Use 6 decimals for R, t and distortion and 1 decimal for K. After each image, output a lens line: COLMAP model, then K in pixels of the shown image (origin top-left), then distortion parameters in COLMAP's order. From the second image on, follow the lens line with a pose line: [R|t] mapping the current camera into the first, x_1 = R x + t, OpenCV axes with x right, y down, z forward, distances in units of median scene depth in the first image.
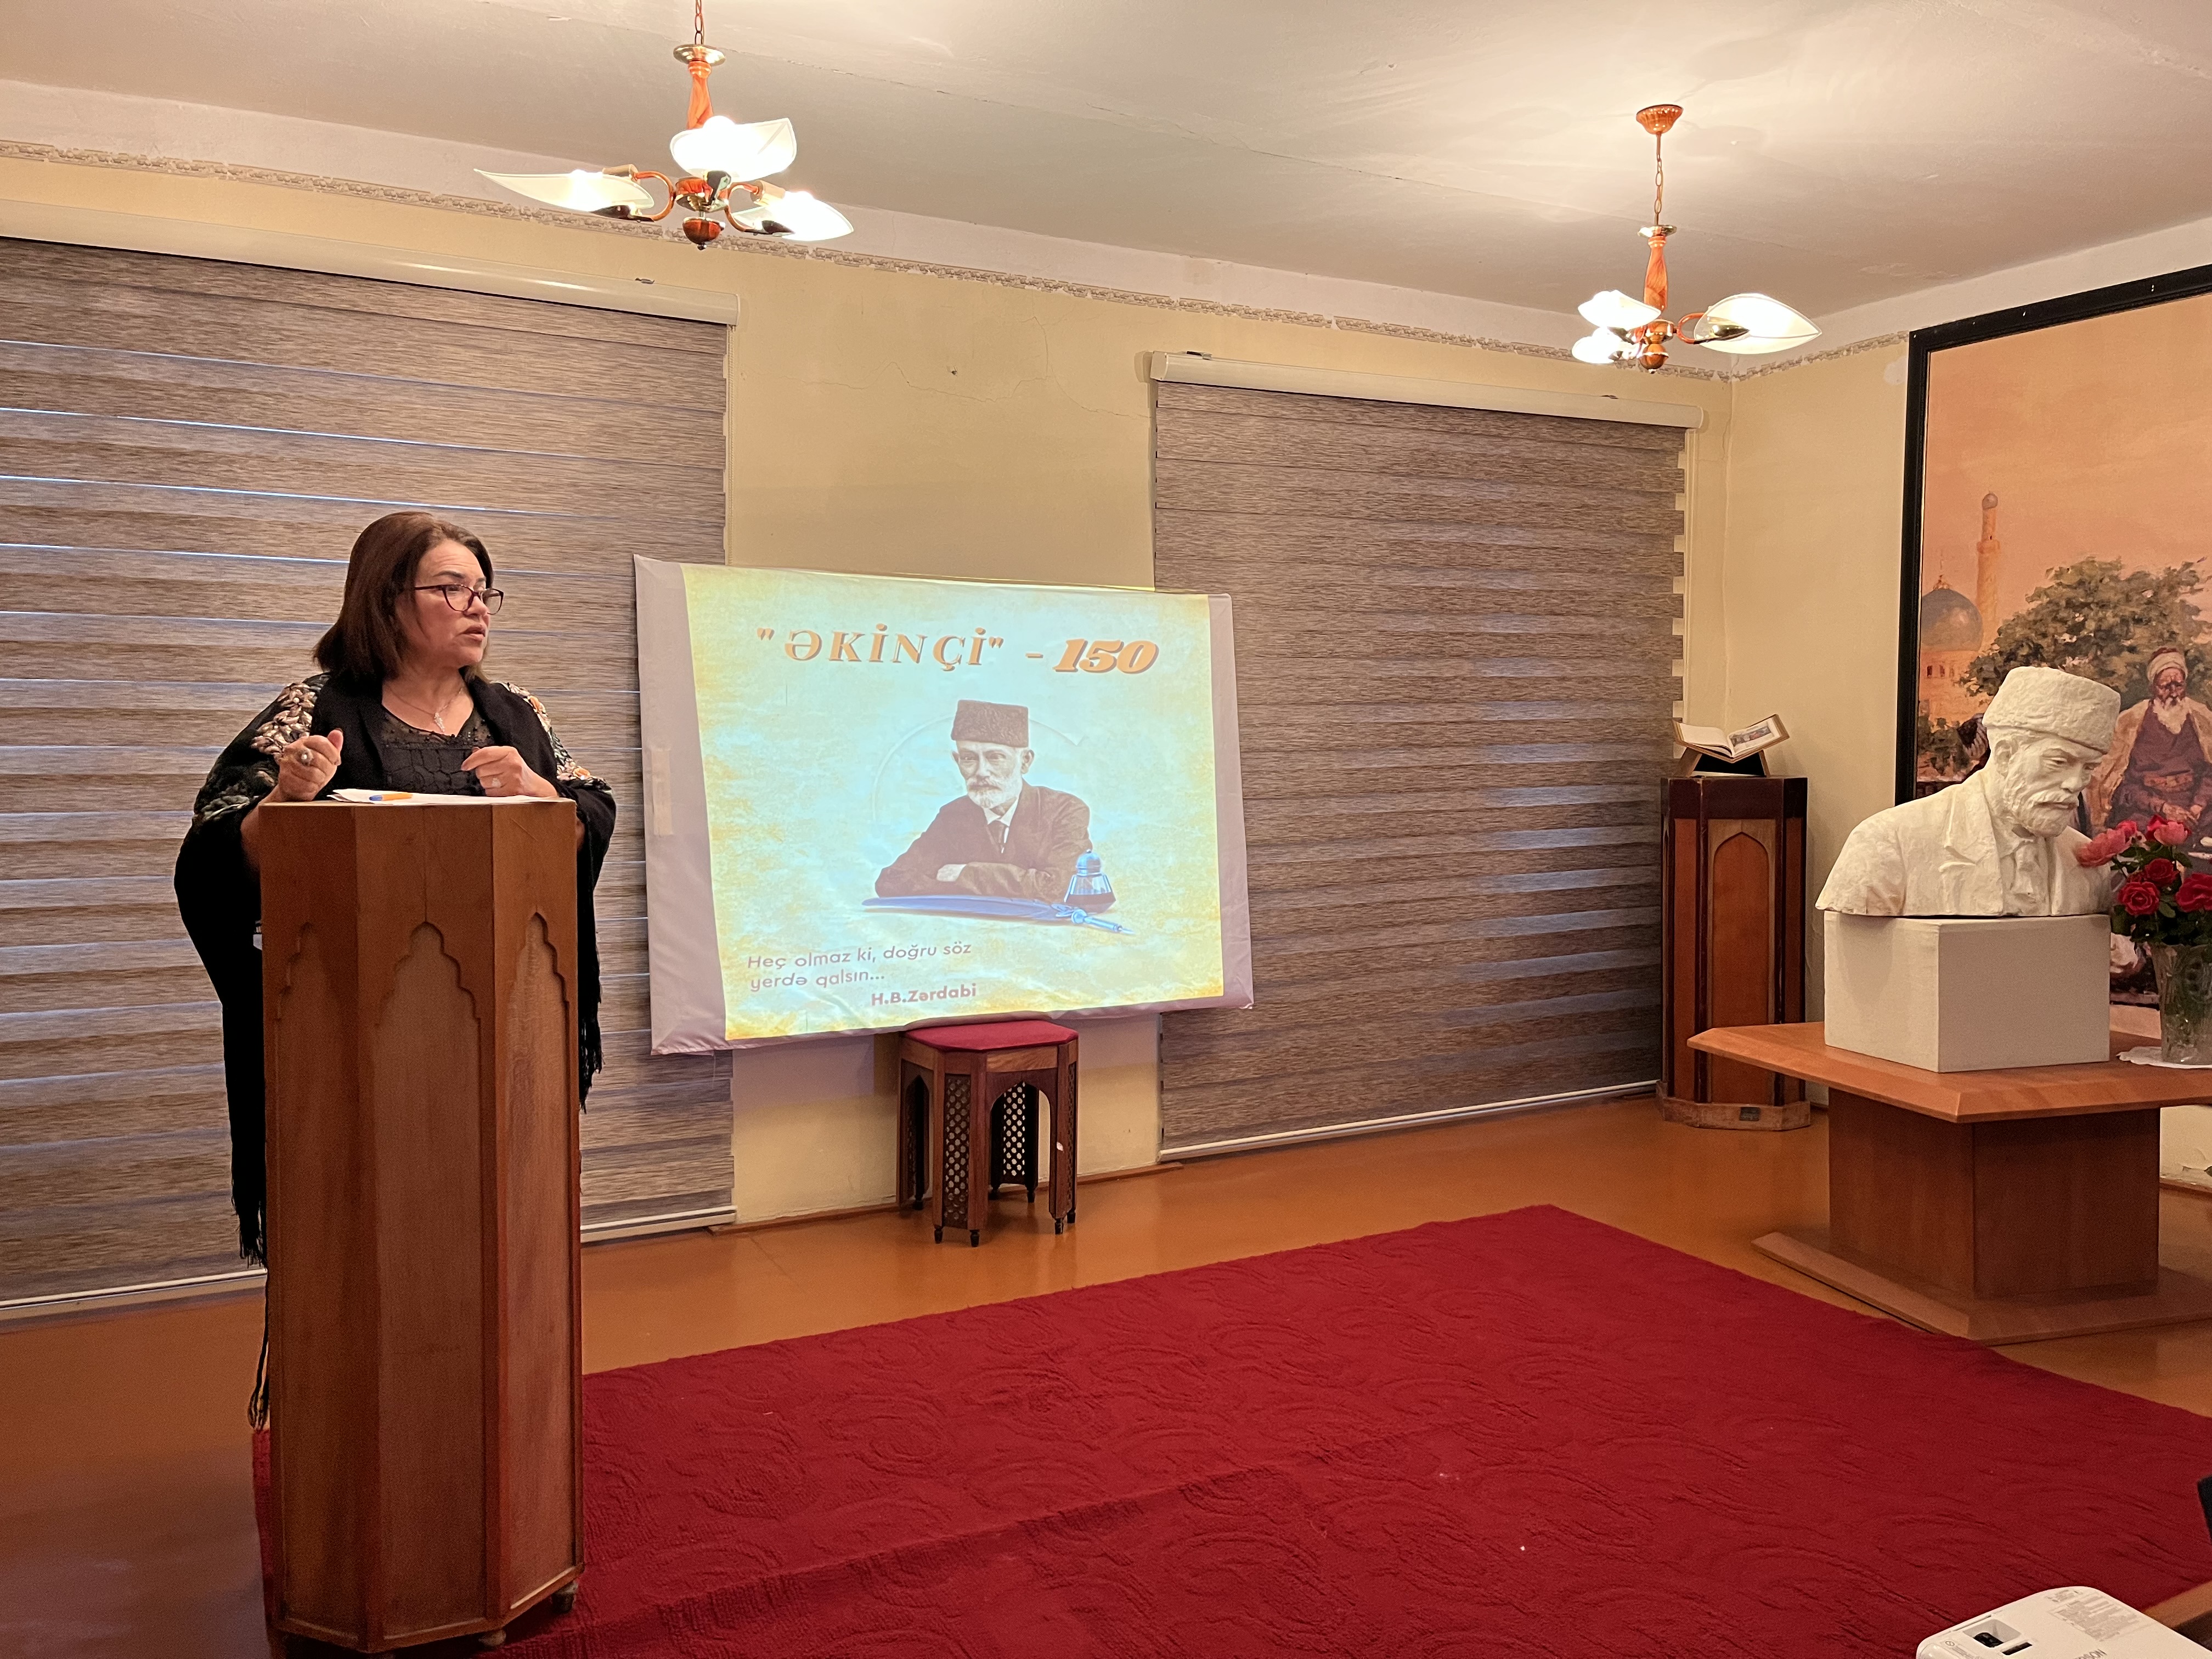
lens RADIAL K [[1678.0, 0, 1099.6], [0, 1678.0, 820.8], [0, 0, 1]] dist [0.065397, -0.089678]
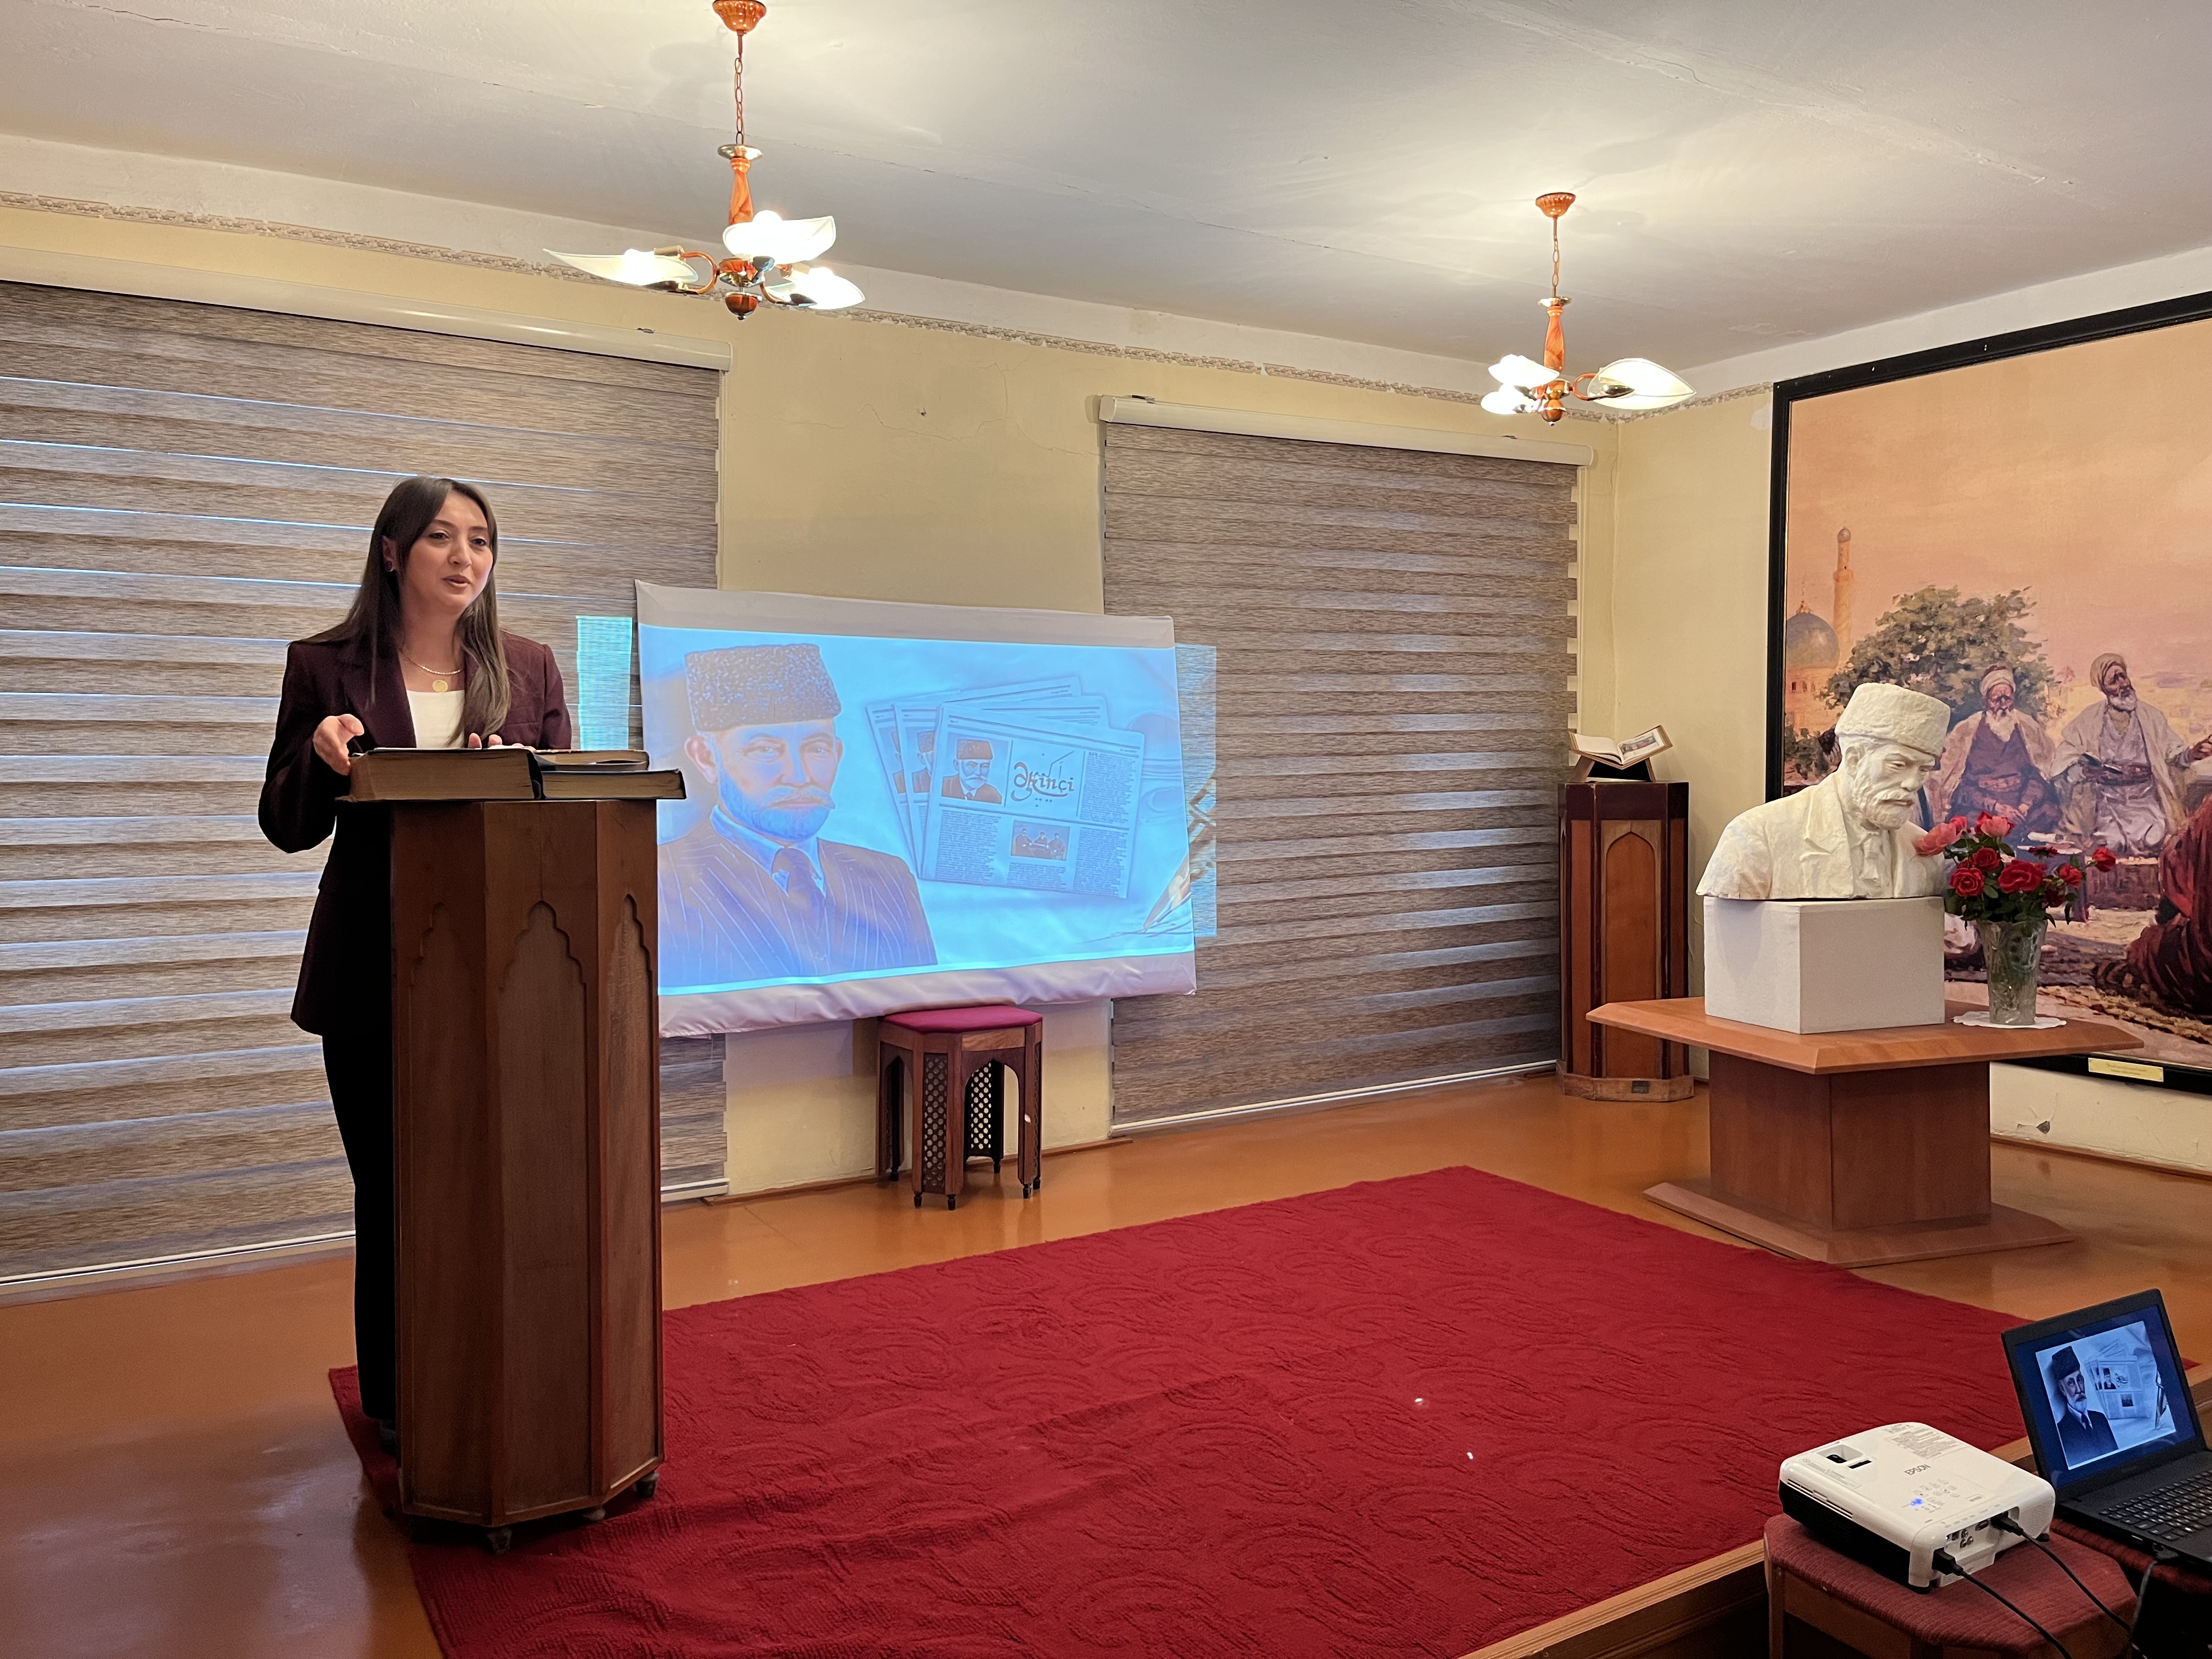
lens RADIAL K [[1678.0, 0, 1099.4], [0, 1678.0, 816.1], [0, 0, 1]] dist [0.065397, -0.089678]
pose [[0.998165, -0.004677, 0.060371, -0.042547], [0.005334, 0.999928, -0.010729, 0.008123], [-0.060317, 0.011031, 0.998118, -0.103095]]
